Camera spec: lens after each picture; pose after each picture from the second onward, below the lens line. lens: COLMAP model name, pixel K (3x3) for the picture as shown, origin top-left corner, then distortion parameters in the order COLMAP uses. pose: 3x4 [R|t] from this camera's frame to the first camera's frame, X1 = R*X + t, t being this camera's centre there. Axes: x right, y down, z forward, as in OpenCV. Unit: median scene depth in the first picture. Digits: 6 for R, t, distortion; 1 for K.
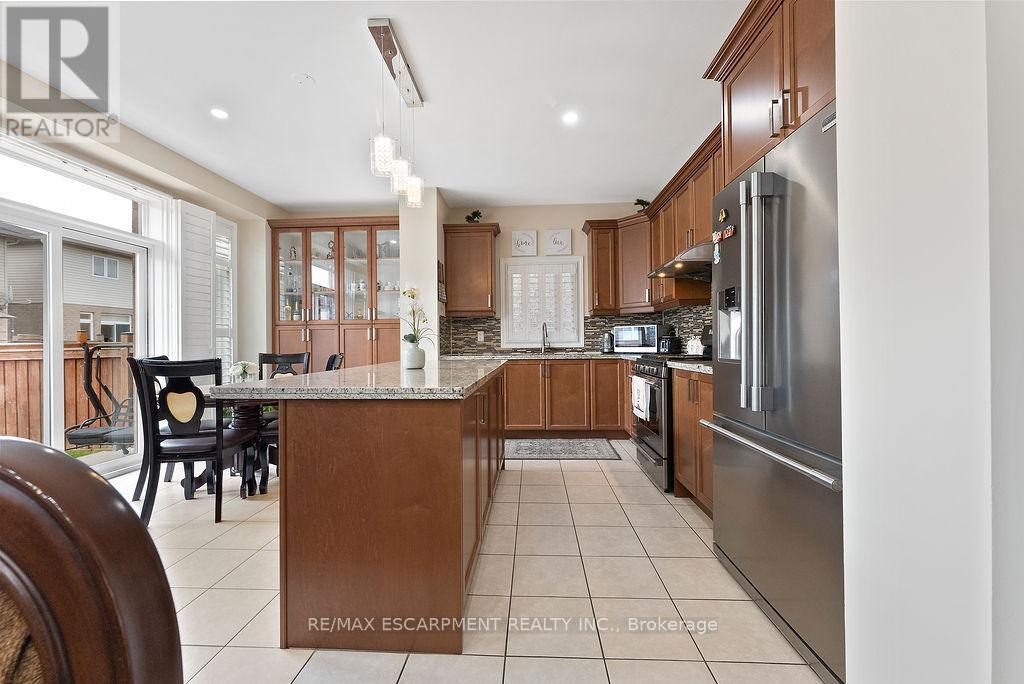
lens RADIAL K [[408.2, 0, 512.0], [0, 408.2, 342.0], [0, 0, 1]] dist [-0.000563, -0.000070]
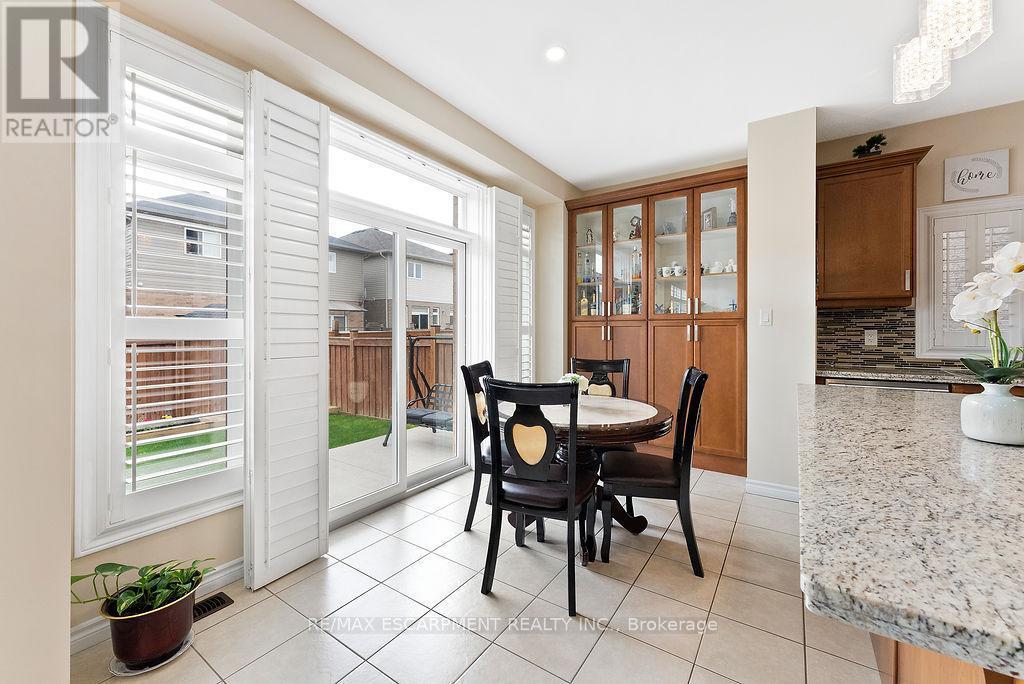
lens RADIAL K [[413.0, 0, 511.4], [0, 413.0, 332.1], [0, 0, 1]] dist [0.001408, 0.000116]
pose [[0.854629, 0.013400, -0.519066, -0.234655], [-0.008503, 0.999894, 0.011814, -0.027363], [0.519170, -0.005683, 0.854652, 0.179494]]
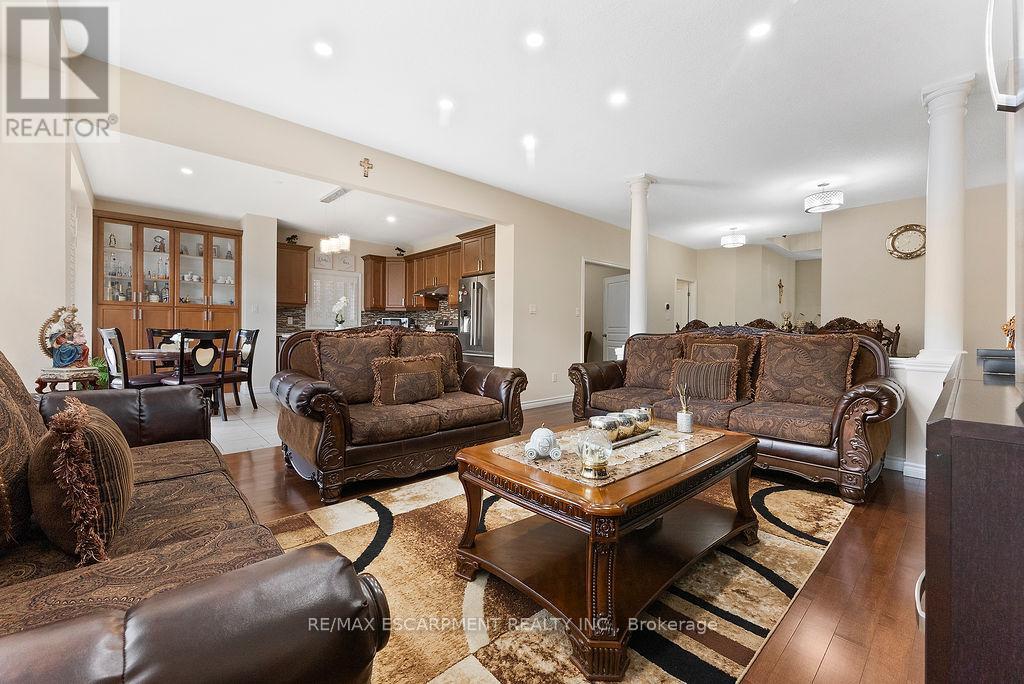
lens RADIAL K [[413.0, 0, 511.4], [0, 413.0, 332.1], [0, 0, 1]] dist [0.001408, 0.000116]
pose [[0.705866, 0.016936, 0.708143, -0.591562], [-0.019498, 0.999800, -0.004476, 0.018652], [-0.708077, -0.010648, 0.706055, -0.608721]]
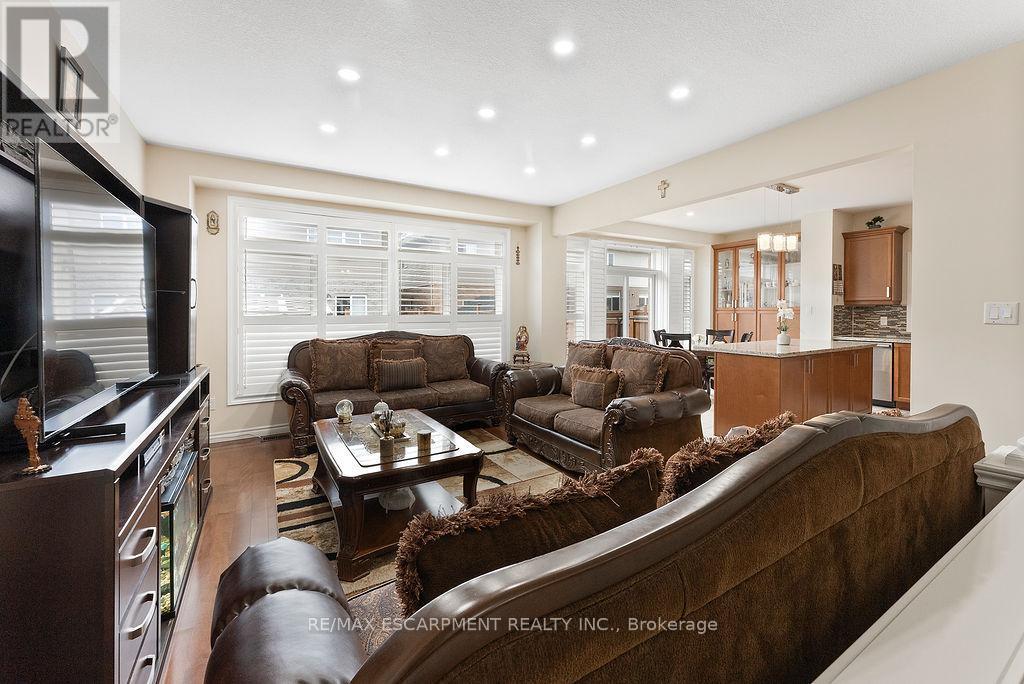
lens RADIAL K [[417.5, 0, 516.0], [0, 417.5, 316.2], [0, 0, 1]] dist [0.001121, 0.000061]
pose [[0.561672, 0.022406, -0.827056, 0.342453], [-0.002765, 0.999678, 0.025205, -0.058204], [0.827355, -0.011870, 0.561553, -0.578393]]
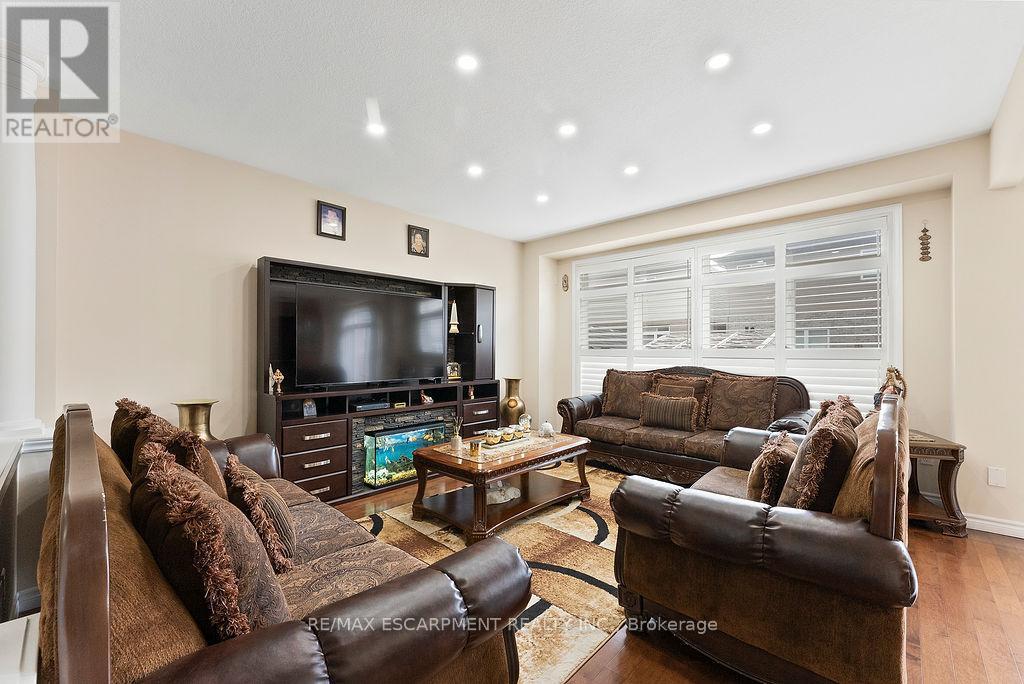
lens RADIAL K [[414.6, 0, 516.7], [0, 414.6, 349.6], [0, 0, 1]] dist [0.001645, 0.000125]
pose [[-0.643776, 0.009888, -0.765150, 0.287786], [0.010018, 0.999940, 0.004493, -0.040933], [0.765148, -0.004772, -0.643836, 0.062658]]
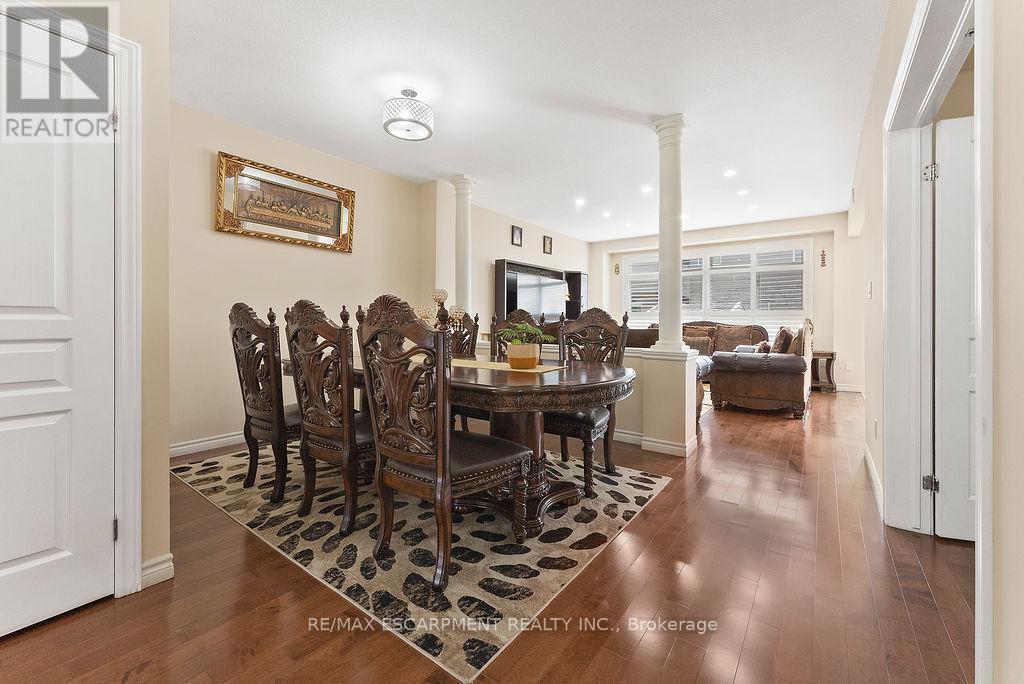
lens RADIAL K [[417.7, 0, 514.9], [0, 417.7, 321.6], [0, 0, 1]] dist [0.000975, -0.000221]
pose [[-0.561245, 0.009176, -0.827599, 1.095799], [0.005846, 0.999958, 0.007123, -0.008197], [0.827629, -0.000840, -0.561275, 0.069008]]
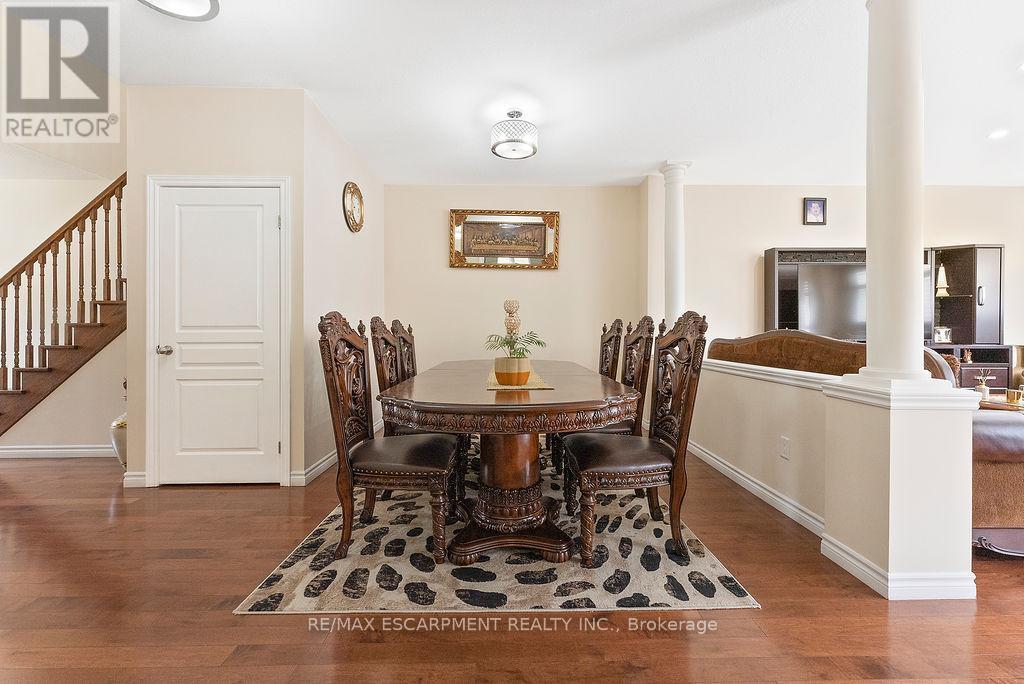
lens RADIAL K [[421.8, 0, 513.6], [0, 421.8, 329.1], [0, 0, 1]] dist [0.002558, 0.000243]
pose [[-0.998085, 0.011804, -0.060713, 0.699404], [0.012391, 0.999880, -0.009309, -0.003737], [0.060596, -0.010043, -0.998112, 0.250722]]
